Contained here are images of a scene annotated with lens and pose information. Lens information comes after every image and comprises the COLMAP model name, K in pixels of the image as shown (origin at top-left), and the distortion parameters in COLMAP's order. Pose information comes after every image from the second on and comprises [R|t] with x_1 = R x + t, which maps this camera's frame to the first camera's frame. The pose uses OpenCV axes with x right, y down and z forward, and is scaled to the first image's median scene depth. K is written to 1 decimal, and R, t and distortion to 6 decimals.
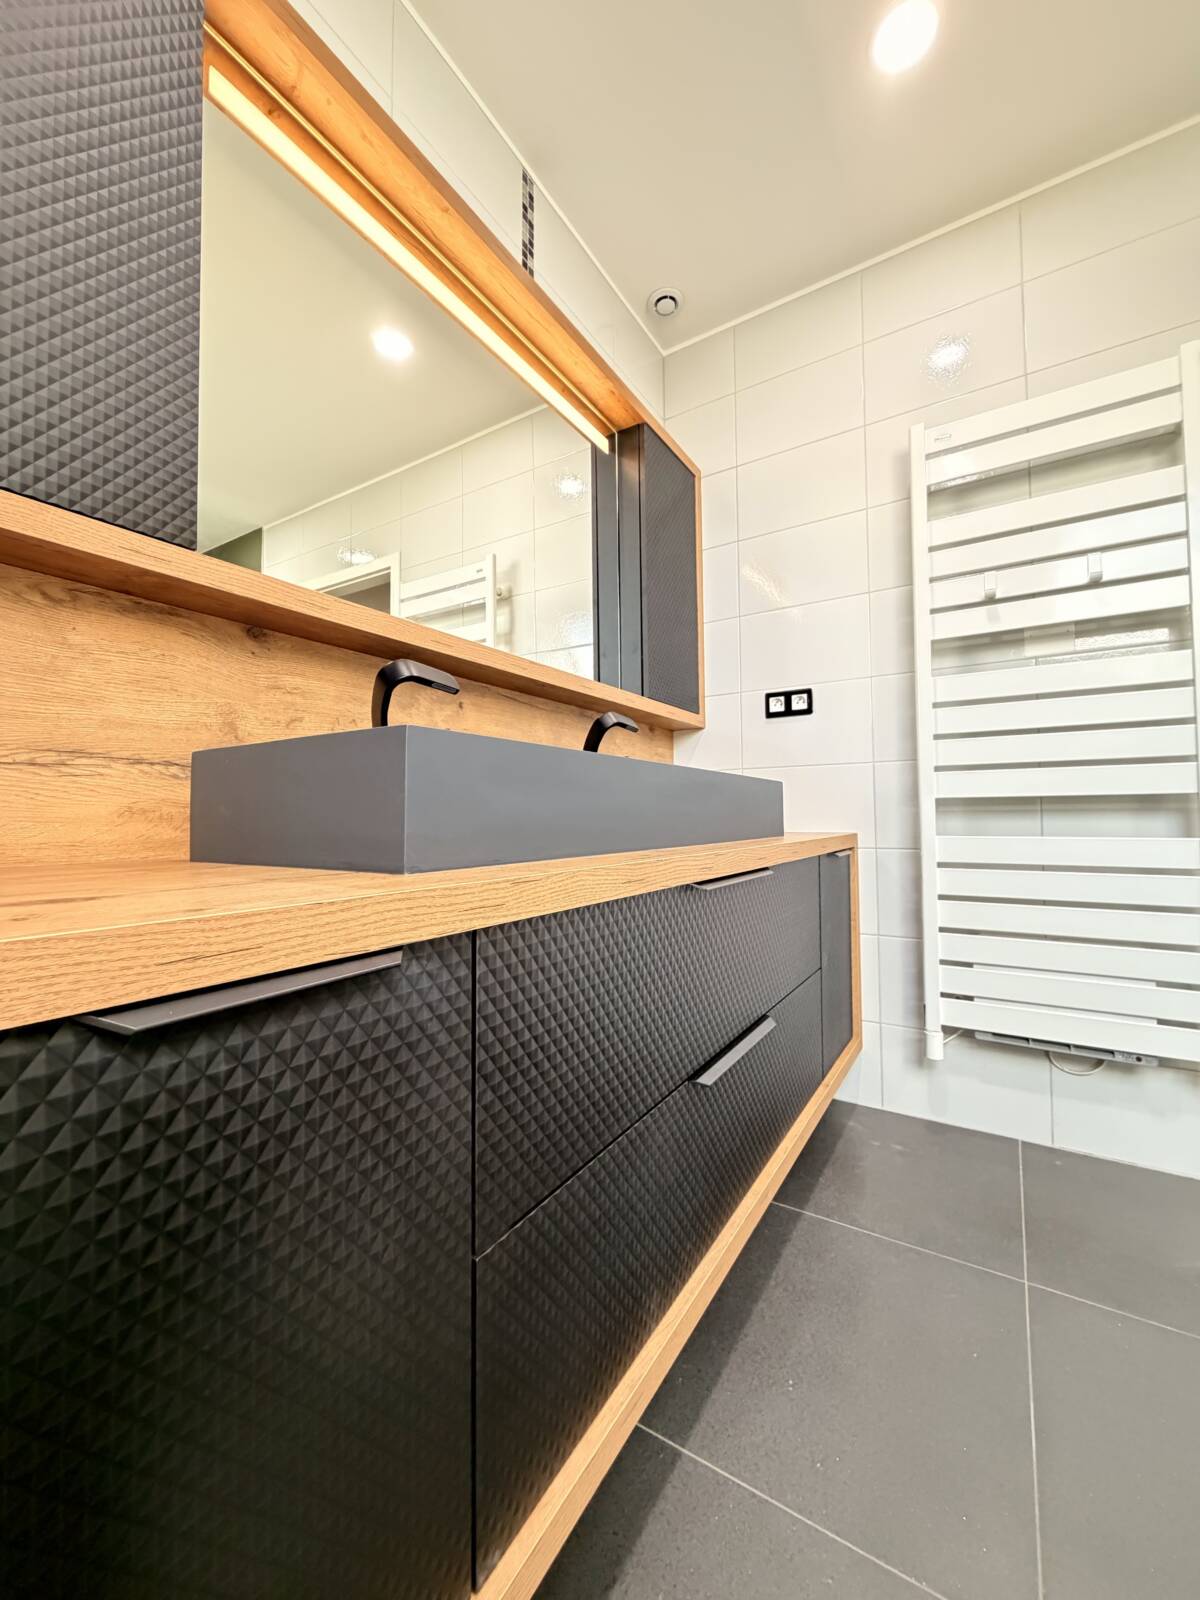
lens RADIAL K [[641.1, 0, 608.4], [0, 641.1, 792.4], [0, 0, 1]] dist [0.002395, -0.000180]
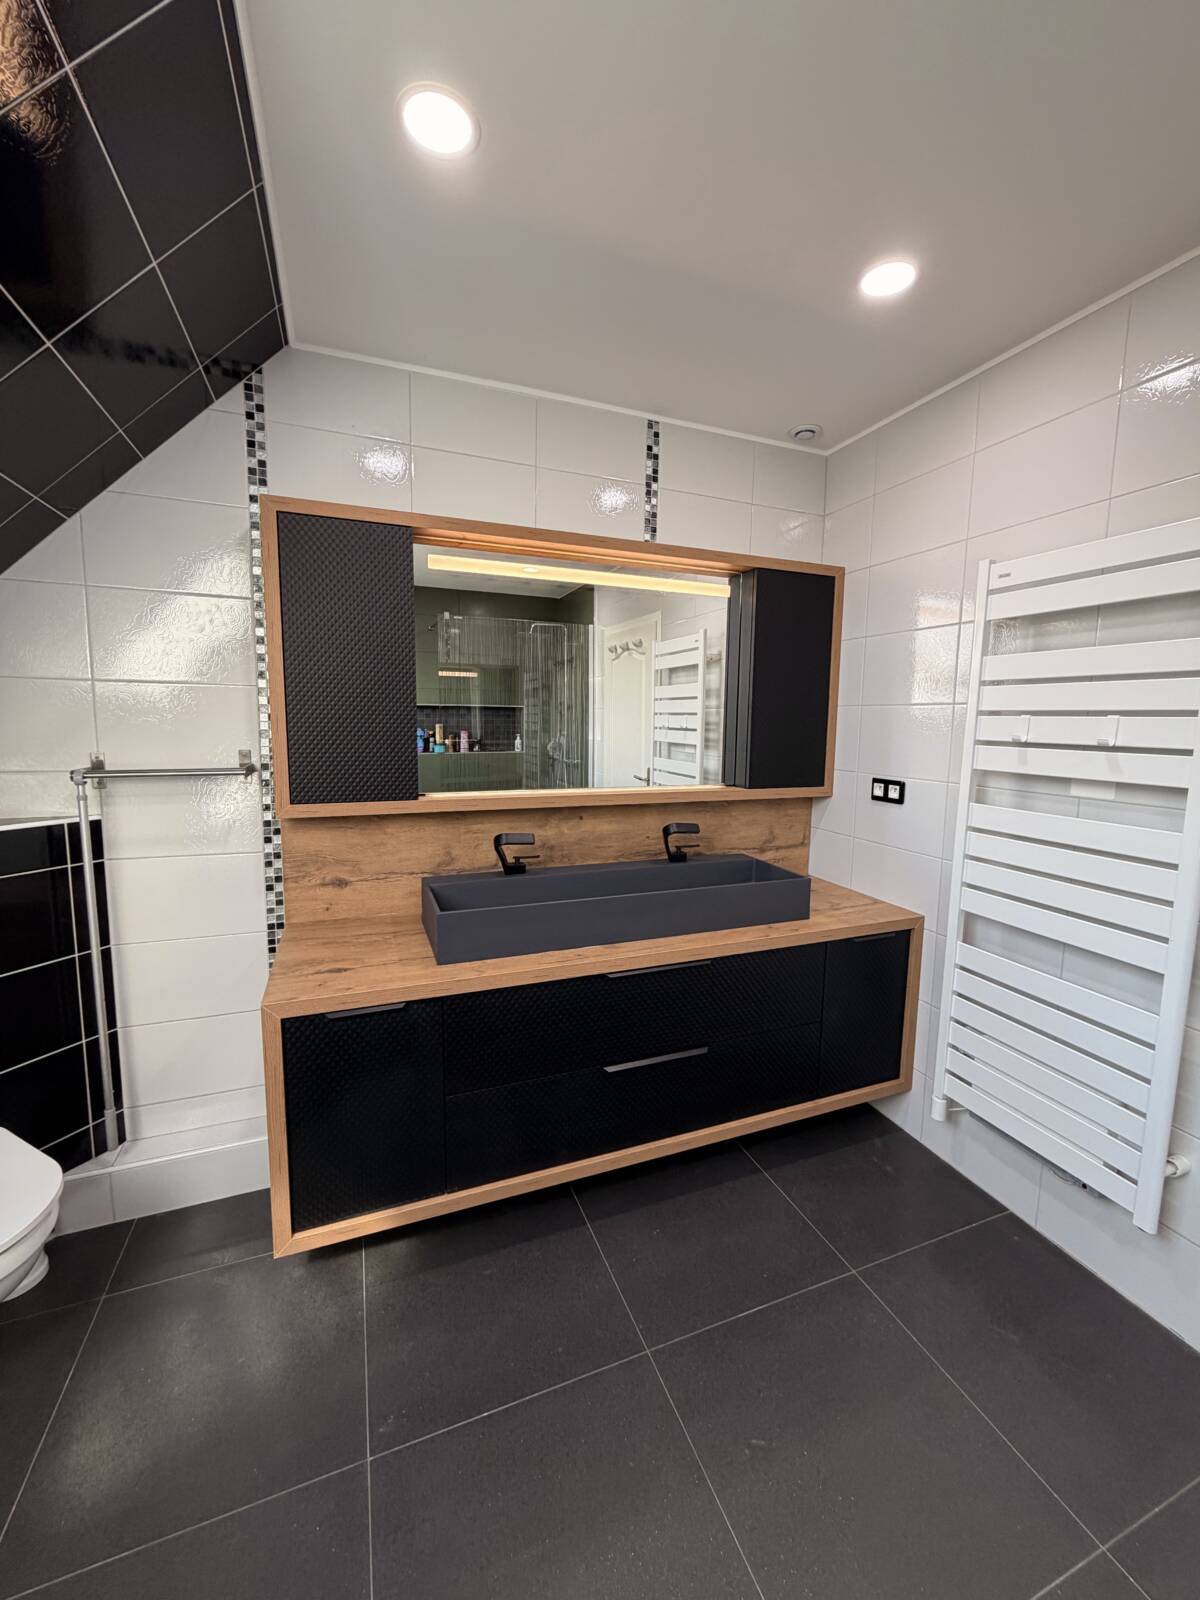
lens RADIAL K [[641.1, 0, 603.8], [0, 641.1, 794.3], [0, 0, 1]] dist [0.002395, -0.000180]
pose [[0.804501, 0.094916, -0.586318, 0.676525], [-0.000498, 0.987256, 0.159140, -0.389490], [0.593951, -0.127736, 0.794296, -0.260377]]
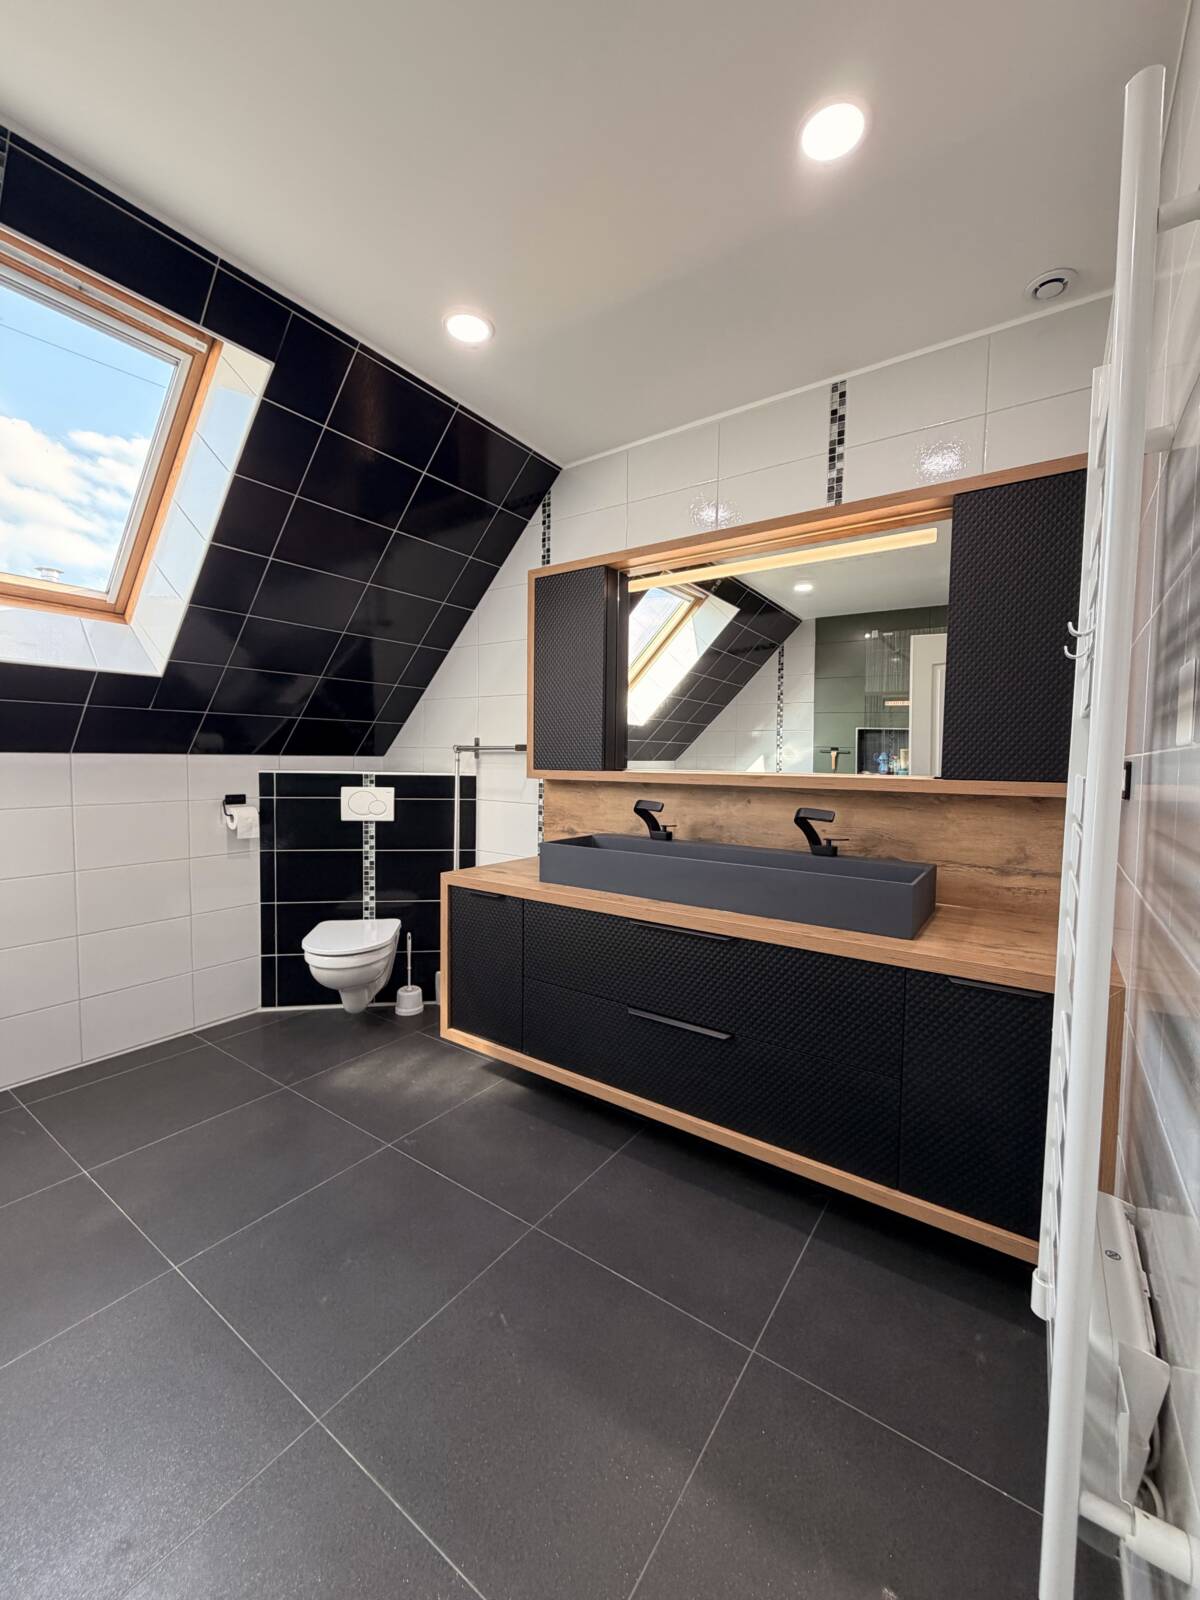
lens RADIAL K [[641.1, 0, 599.4], [0, 641.1, 794.1], [0, 0, 1]] dist [0.002395, -0.000180]
pose [[-0.054934, 0.063207, -0.996487, 1.249618], [0.026003, 0.997746, 0.061853, -0.225668], [0.998151, -0.022514, -0.056454, 0.577181]]
